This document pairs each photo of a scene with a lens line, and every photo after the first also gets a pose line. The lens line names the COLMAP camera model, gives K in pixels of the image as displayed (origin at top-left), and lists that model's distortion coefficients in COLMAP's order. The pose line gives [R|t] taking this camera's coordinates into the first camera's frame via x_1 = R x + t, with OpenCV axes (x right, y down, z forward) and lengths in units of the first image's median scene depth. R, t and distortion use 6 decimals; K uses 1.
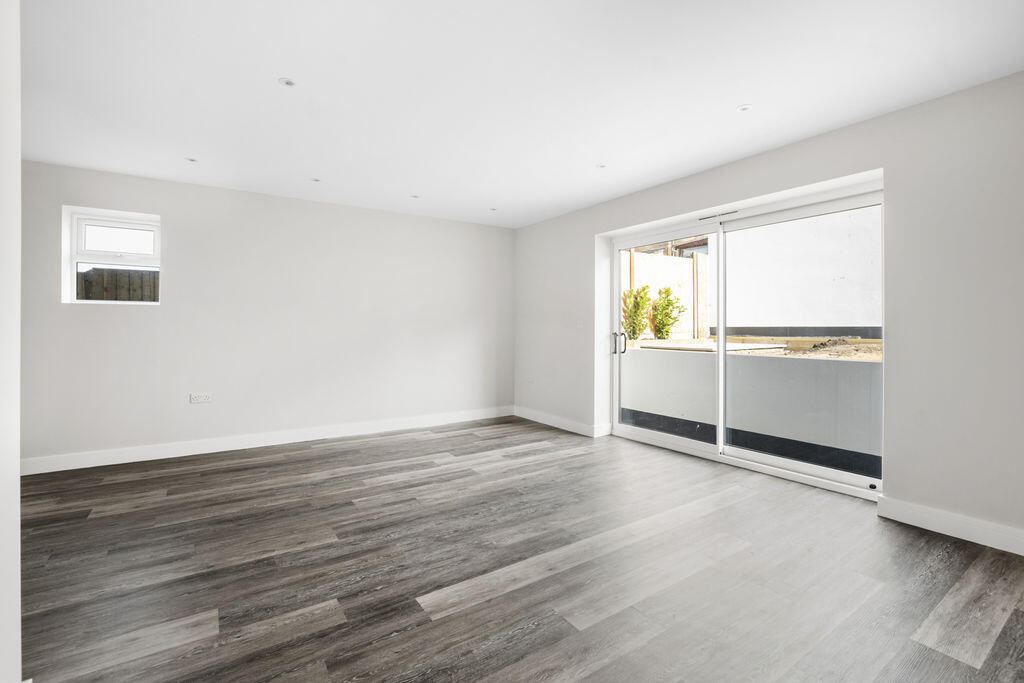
lens RADIAL K [[451.4, 0, 512.7], [0, 451.4, 326.9], [0, 0, 1]] dist [-0.032989, 0.008319]
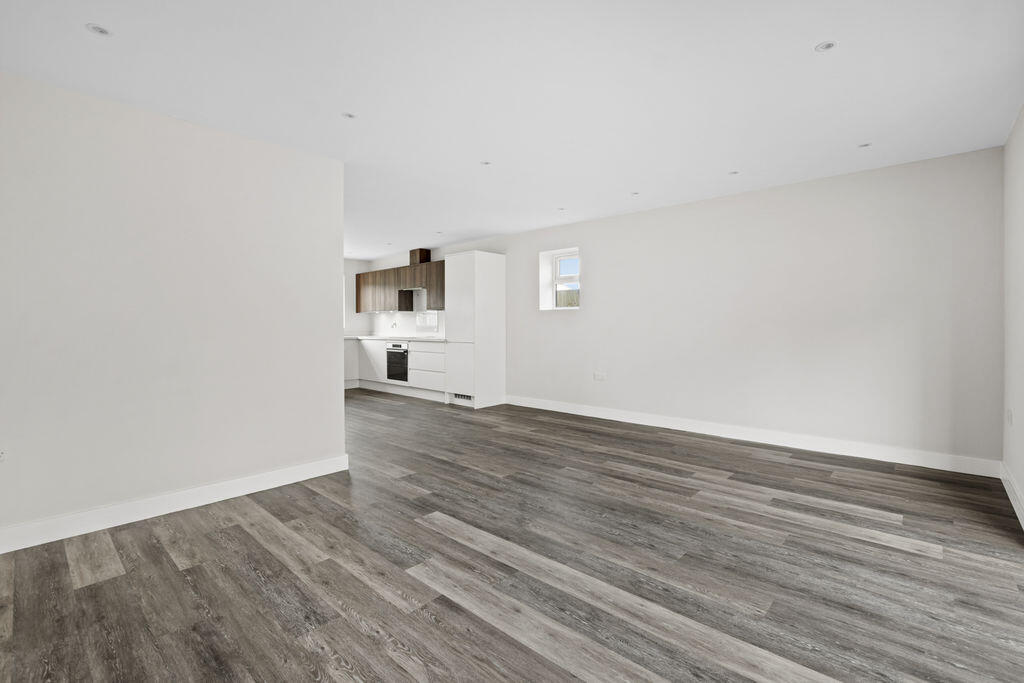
lens RADIAL K [[466.4, 0, 505.8], [0, 466.4, 322.0], [0, 0, 1]] dist [-0.020041, 0.000221]
pose [[0.222234, -0.008830, -0.974953, 0.855578], [0.008472, 0.999939, -0.007125, 0.004466], [0.974957, -0.006676, 0.222295, 0.579232]]
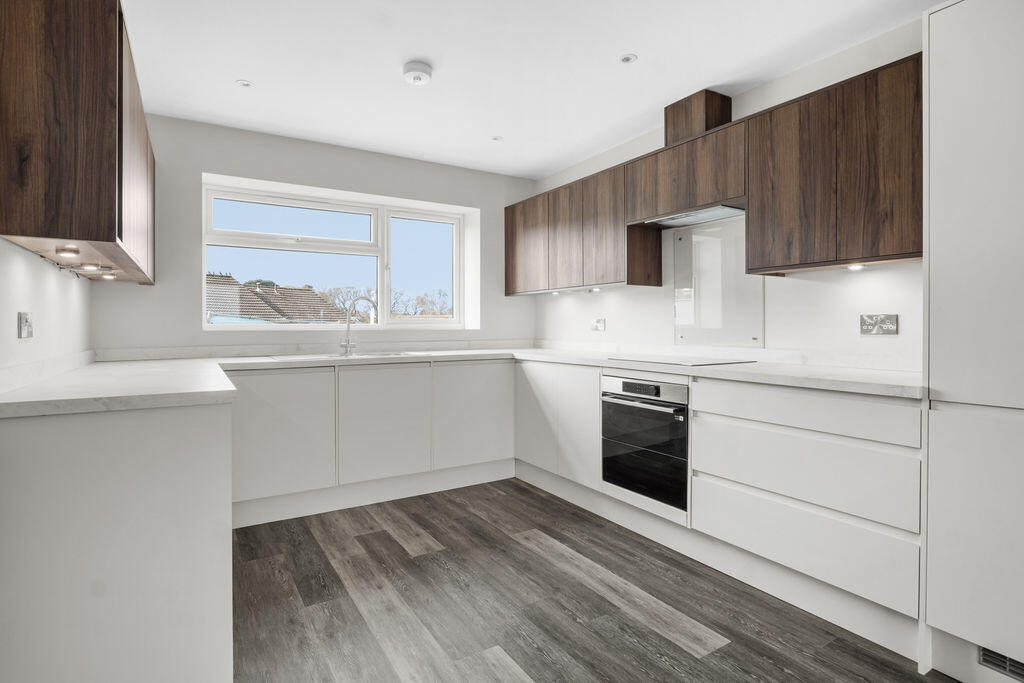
lens RADIAL K [[523.5, 0, 511.8], [0, 523.5, 326.8], [0, 0, 1]] dist [-0.000256, -0.000020]
pose [[-0.037323, 0.003152, -0.999298, 0.598301], [0.009642, 0.999950, 0.002794, 0.003440], [0.999257, -0.009531, -0.037351, 0.547806]]
